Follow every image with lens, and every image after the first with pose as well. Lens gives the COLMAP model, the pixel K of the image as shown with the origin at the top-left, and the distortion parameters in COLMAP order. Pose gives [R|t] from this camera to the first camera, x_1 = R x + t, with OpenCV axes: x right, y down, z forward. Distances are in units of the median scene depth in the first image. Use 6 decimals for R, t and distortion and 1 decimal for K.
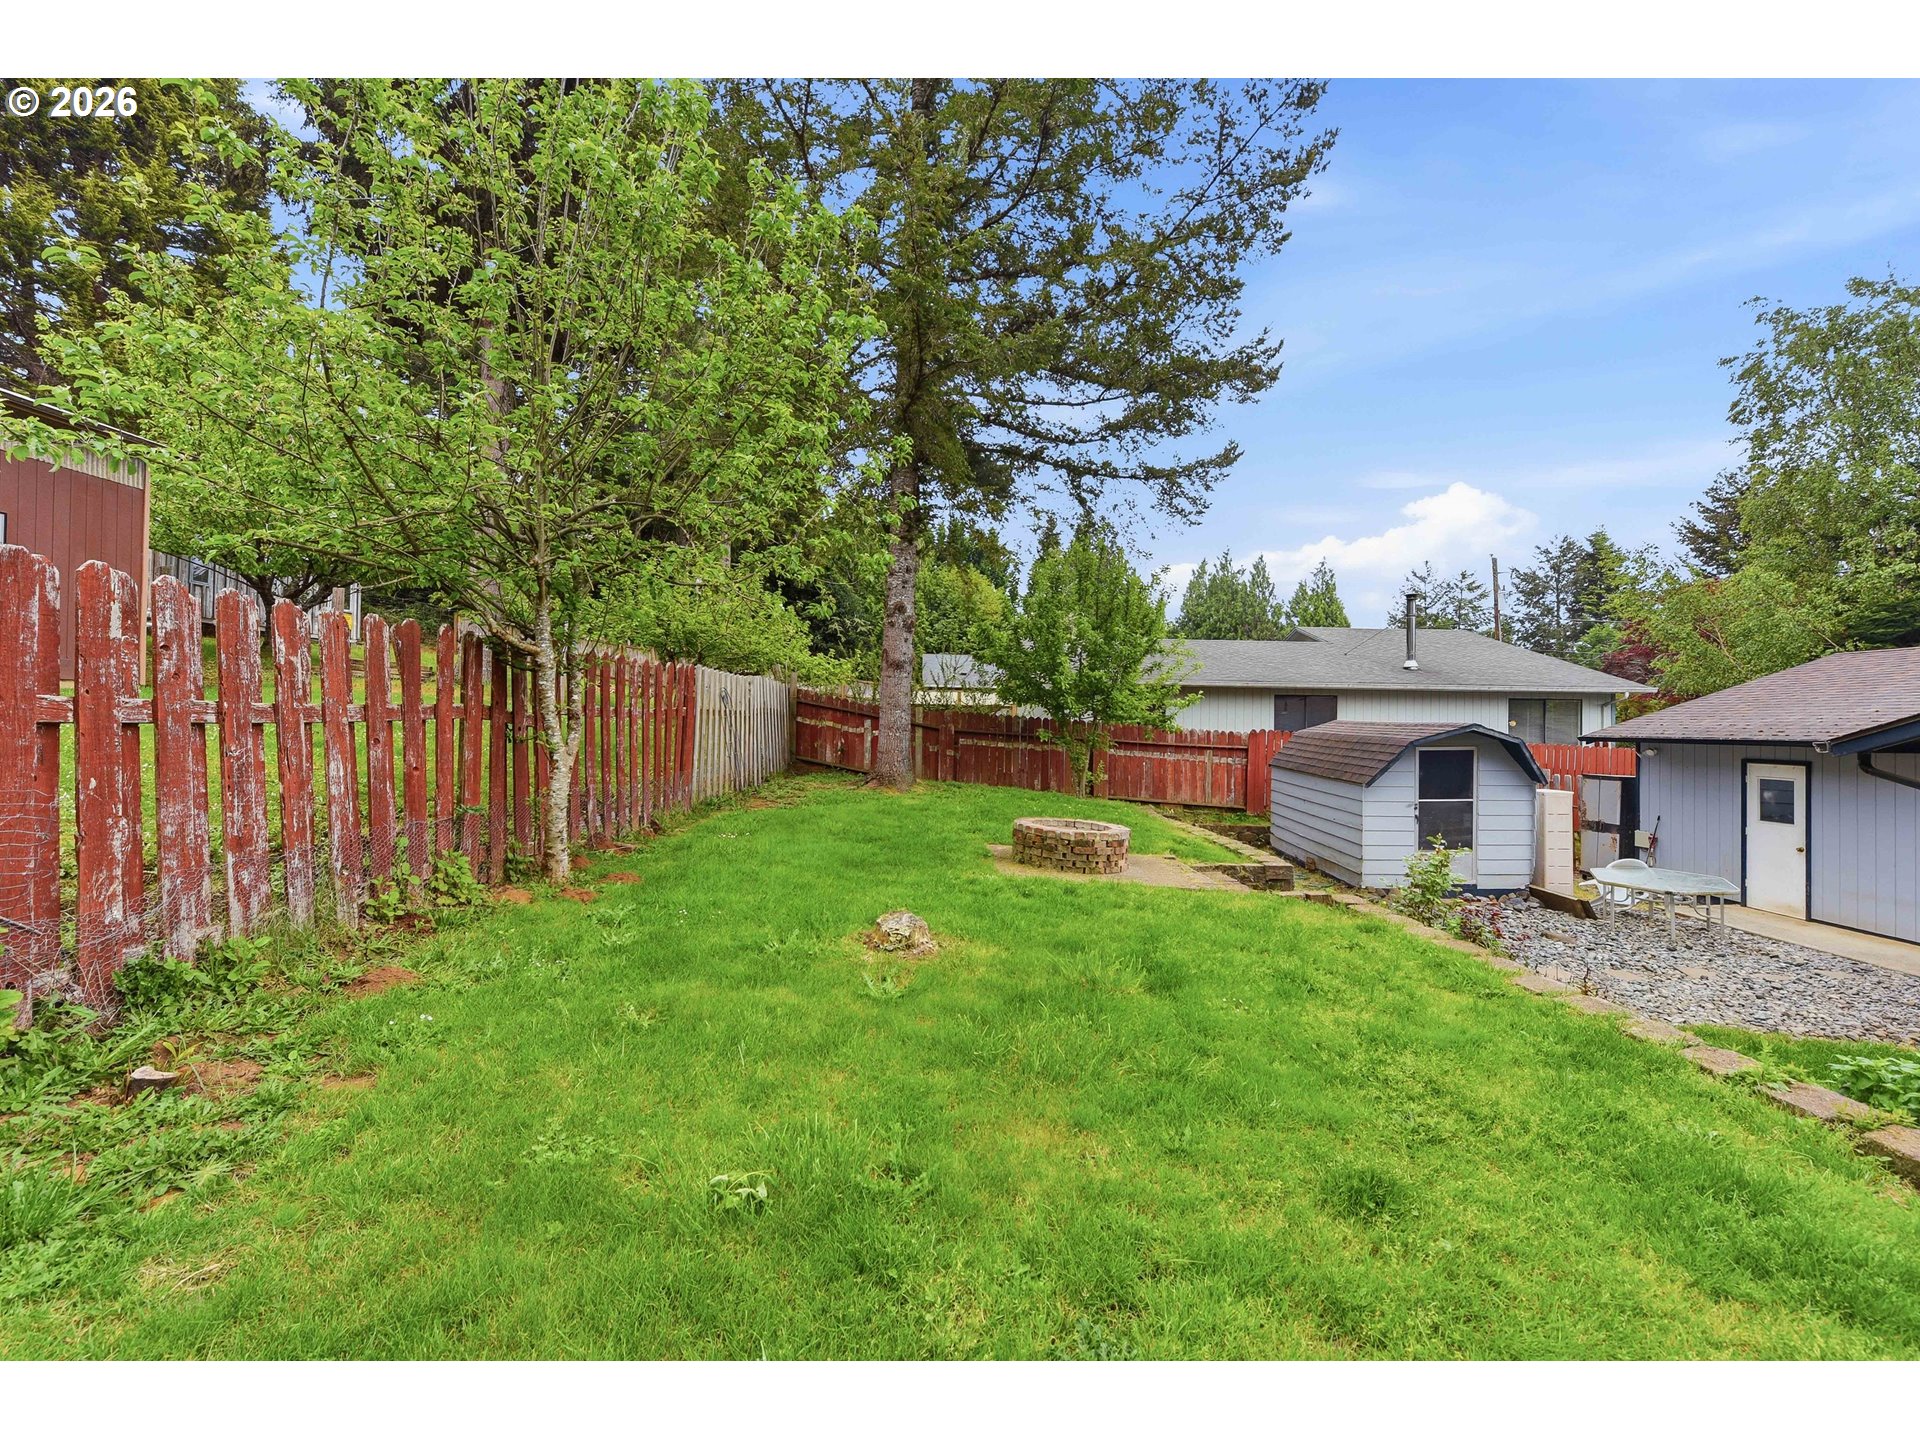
lens RADIAL K [[764.2, 0, 949.6], [0, 764.2, 714.8], [0, 0, 1]] dist [-0.004648, 0.000362]
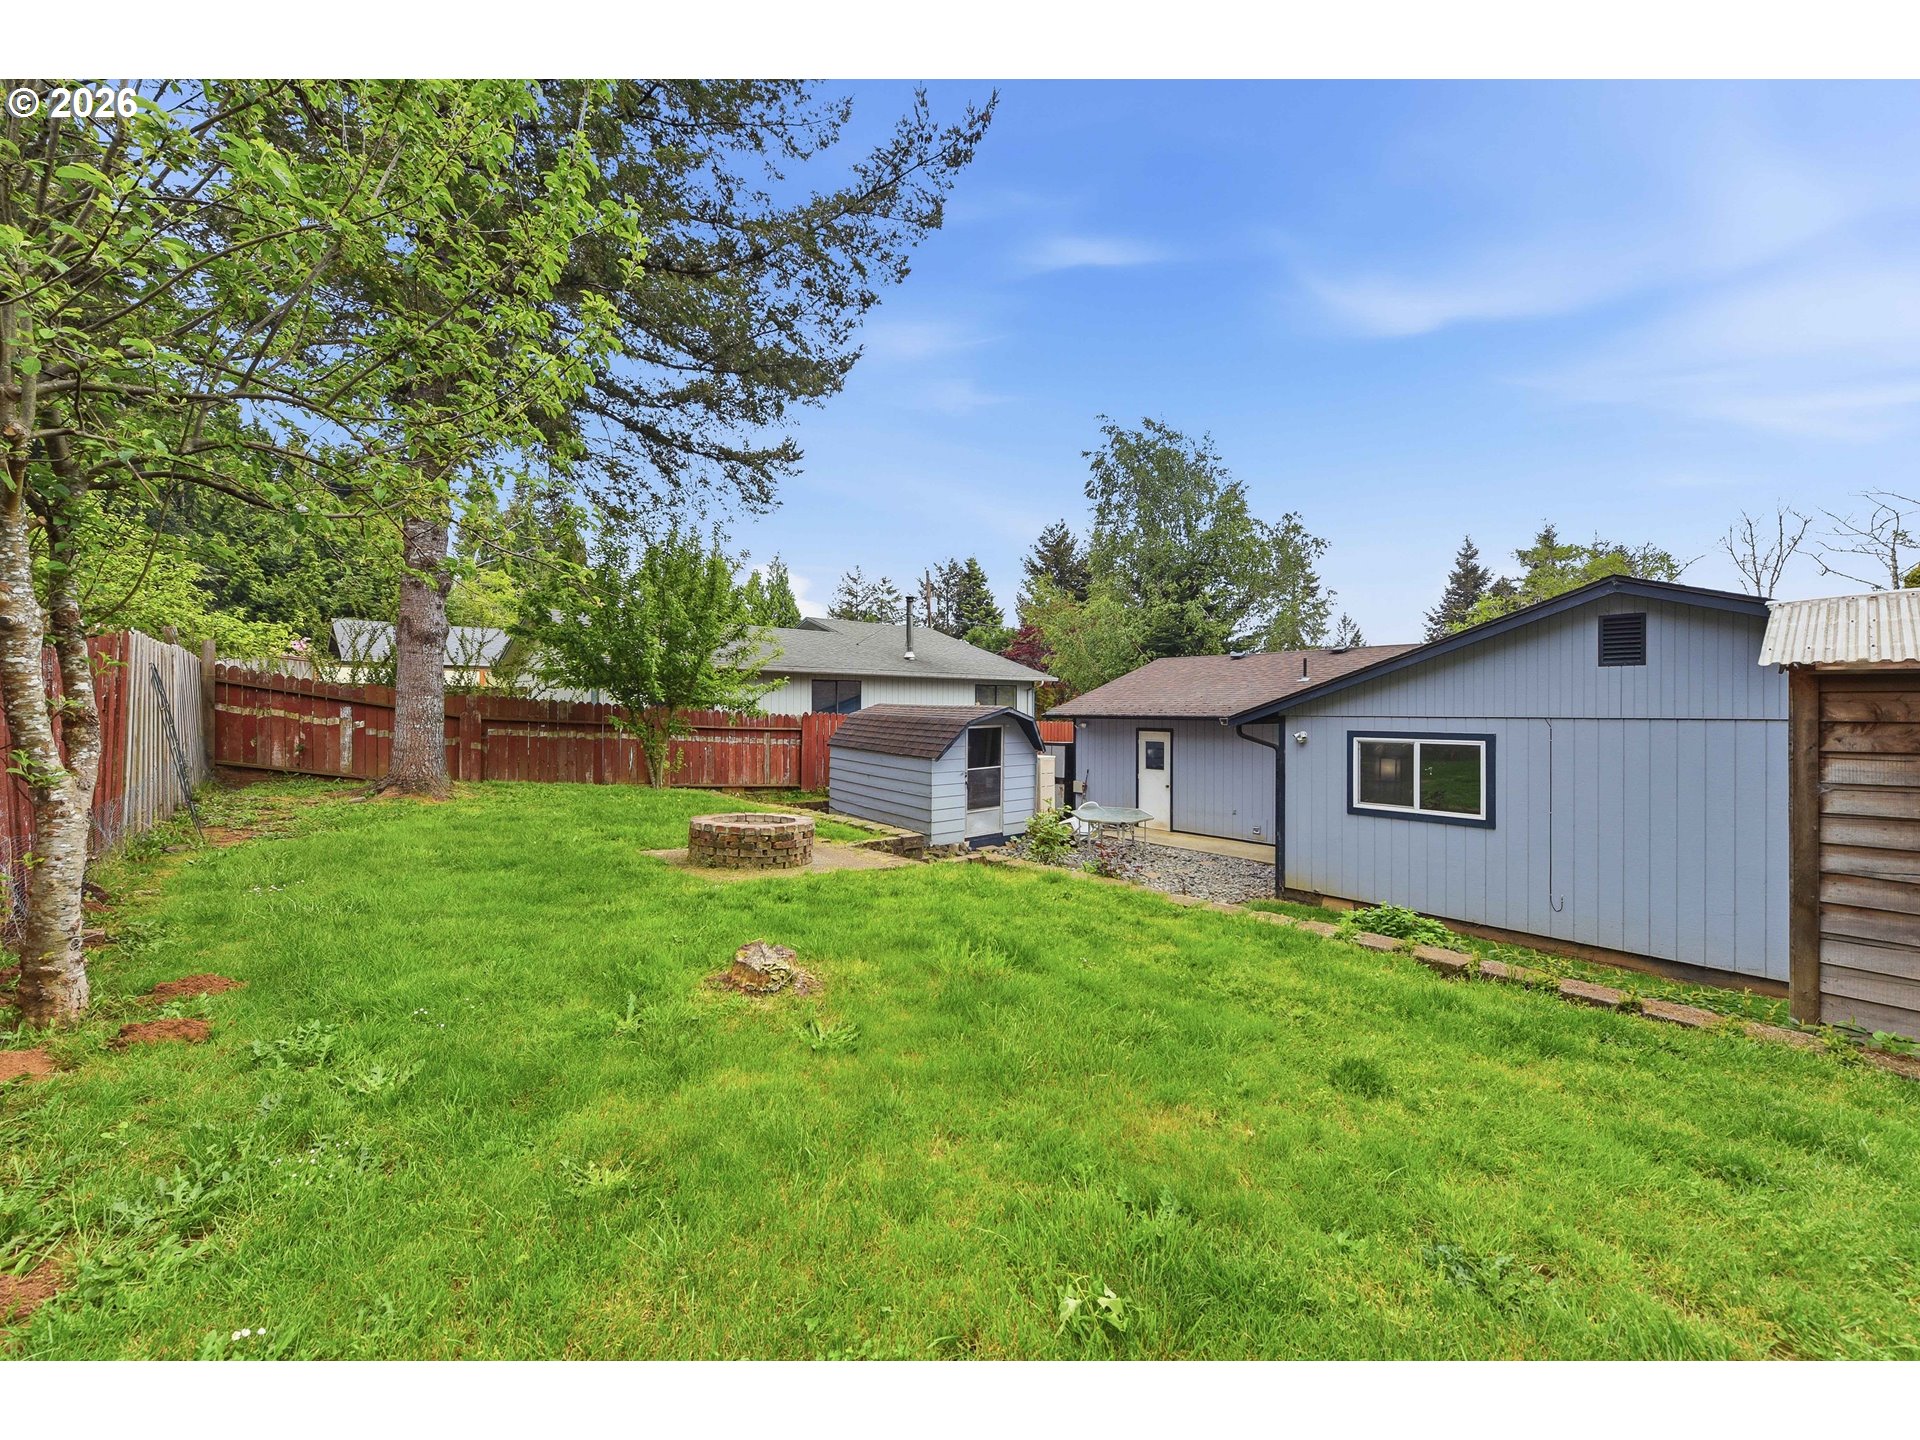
lens RADIAL K [[764.2, 0, 874.5], [0, 764.2, 703.4], [0, 0, 1]] dist [-0.004648, 0.000362]
pose [[0.780430, -0.010033, 0.625163, -0.203353], [0.000708, 0.999885, 0.015163, -0.009593], [-0.625243, -0.011391, 0.780347, 0.105141]]
